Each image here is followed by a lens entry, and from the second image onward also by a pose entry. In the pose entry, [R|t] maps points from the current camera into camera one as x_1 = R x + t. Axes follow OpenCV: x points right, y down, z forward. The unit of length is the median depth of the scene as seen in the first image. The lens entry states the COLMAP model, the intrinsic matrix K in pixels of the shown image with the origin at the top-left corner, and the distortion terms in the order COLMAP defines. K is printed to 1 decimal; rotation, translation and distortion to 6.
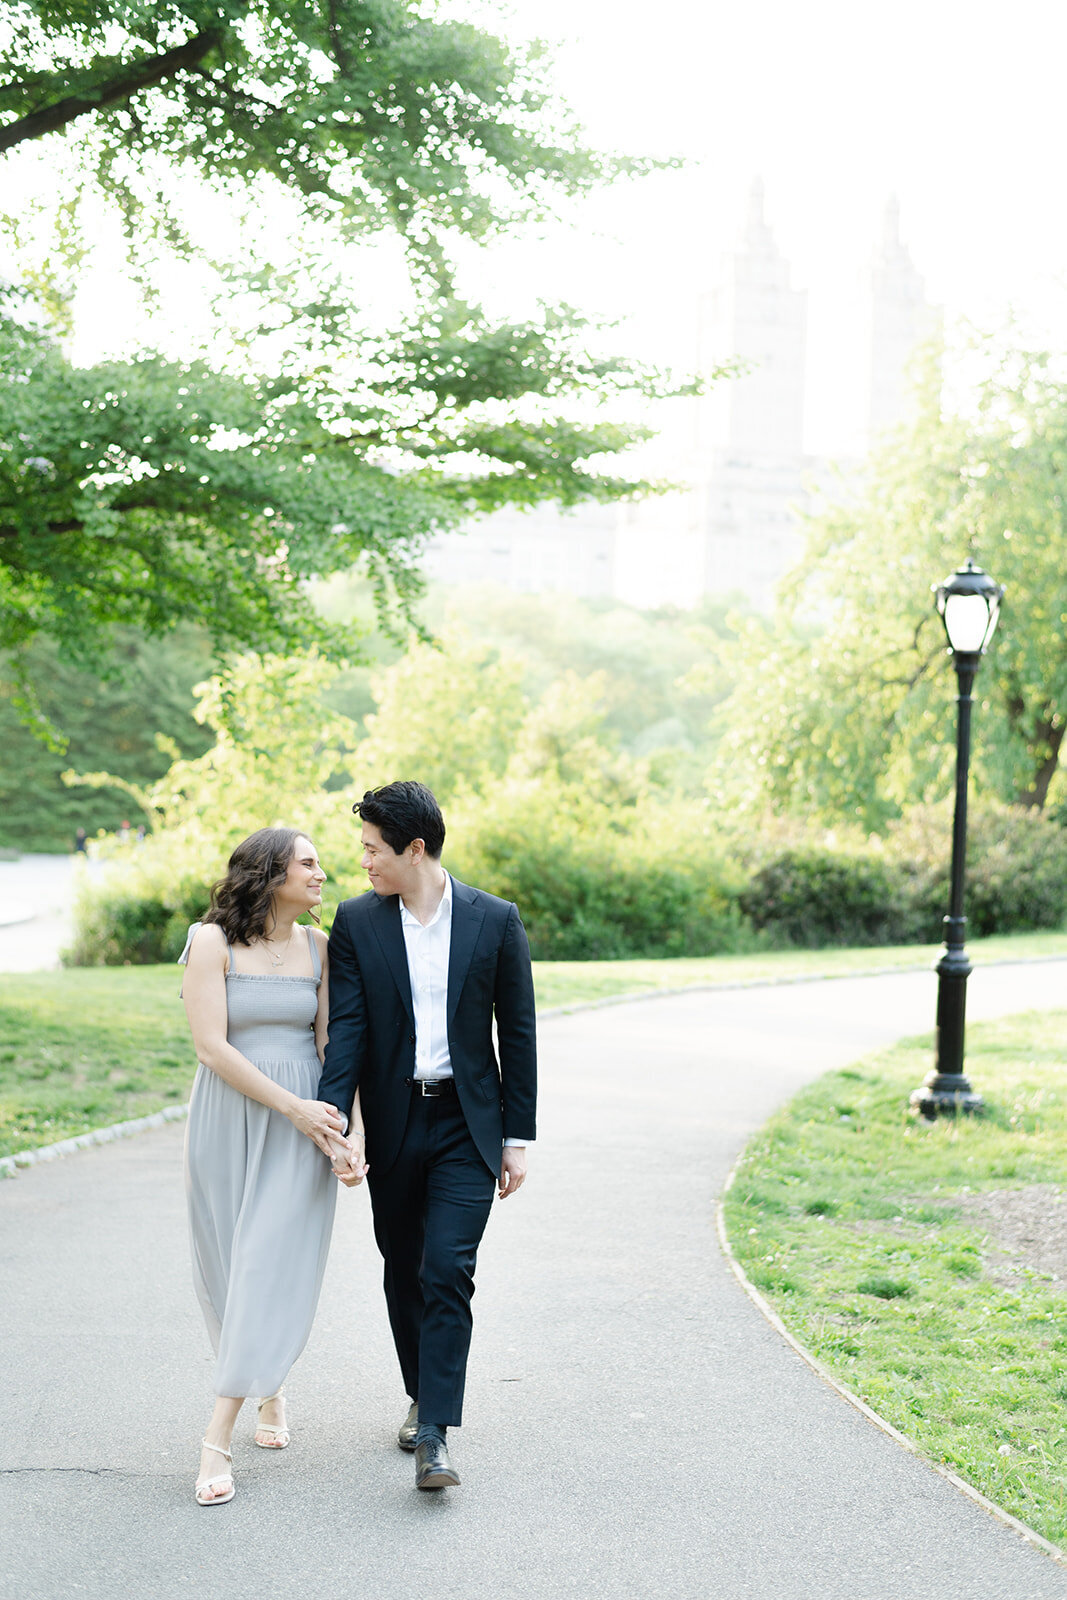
lens RADIAL K [[2363.1, 0, 533.5], [0, 2363.1, 800.0], [0, 0, 1]] dist [0.027956, 0.040170]
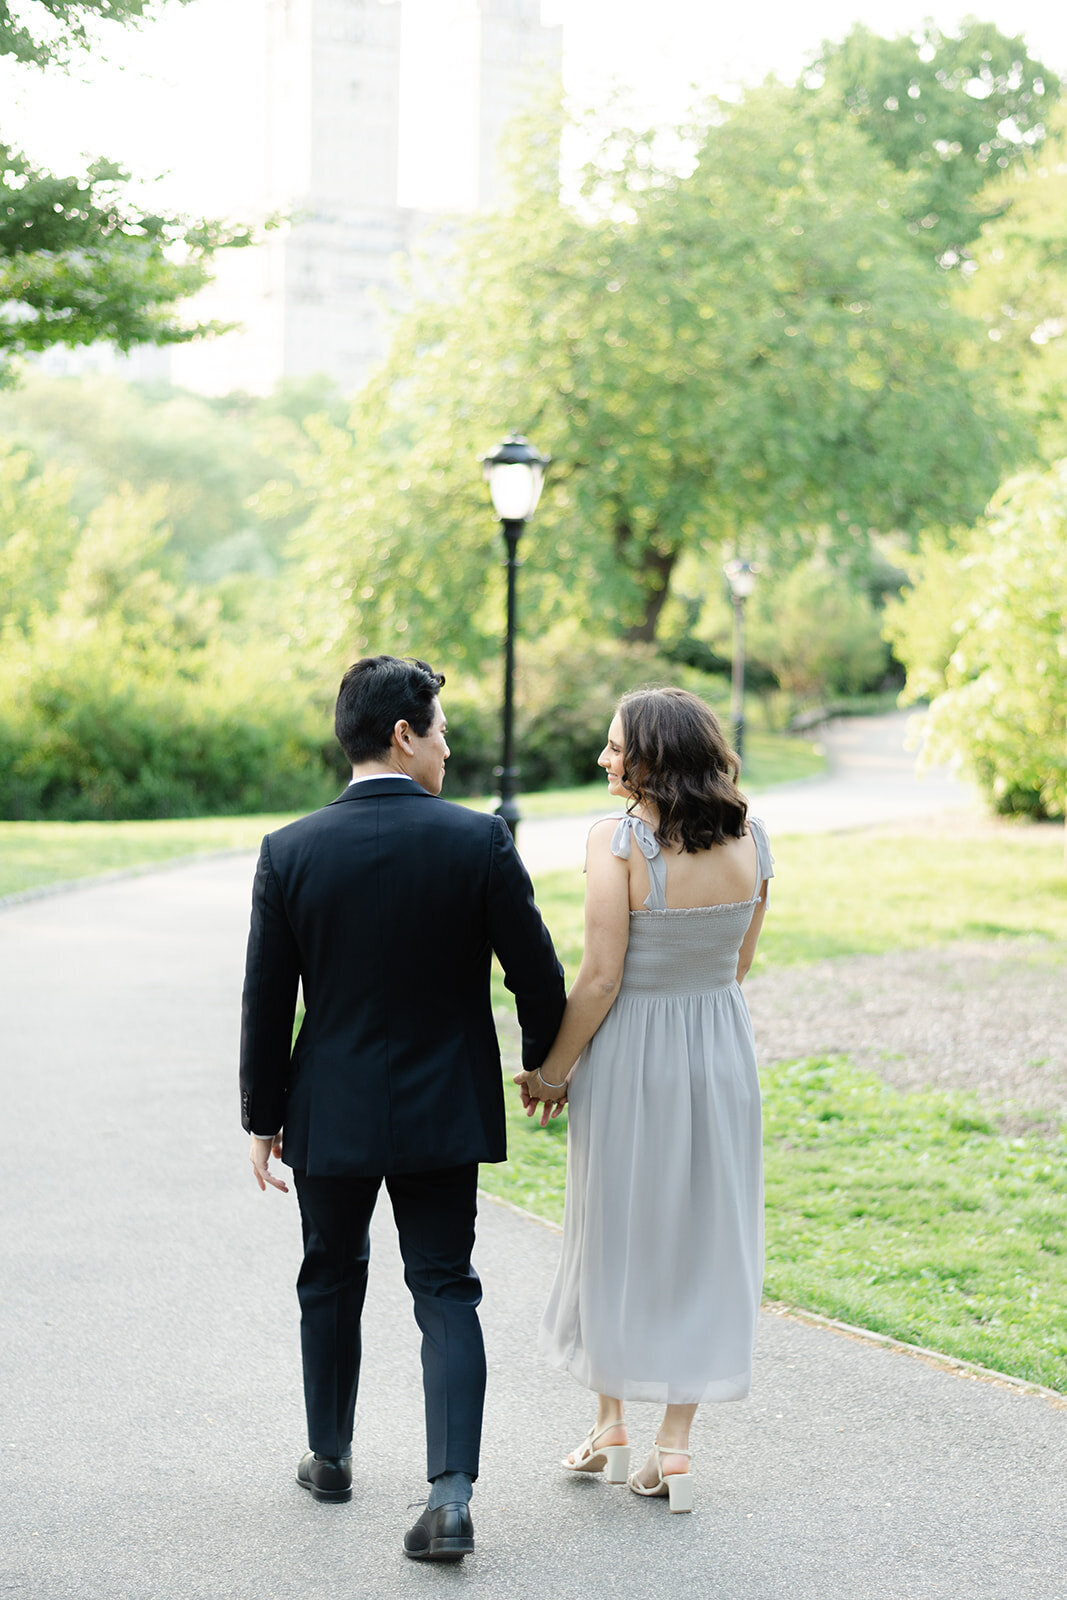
lens RADIAL K [[2206.3, 0, 532.9], [0, 2206.3, 860.1], [0, 0, 1]] dist [0.156493, -0.760861]
pose [[0.981779, -0.028173, 0.187925, 0.005305], [0.011869, 0.996109, 0.087323, 0.011358], [-0.189654, -0.083501, 0.978294, 0.155415]]
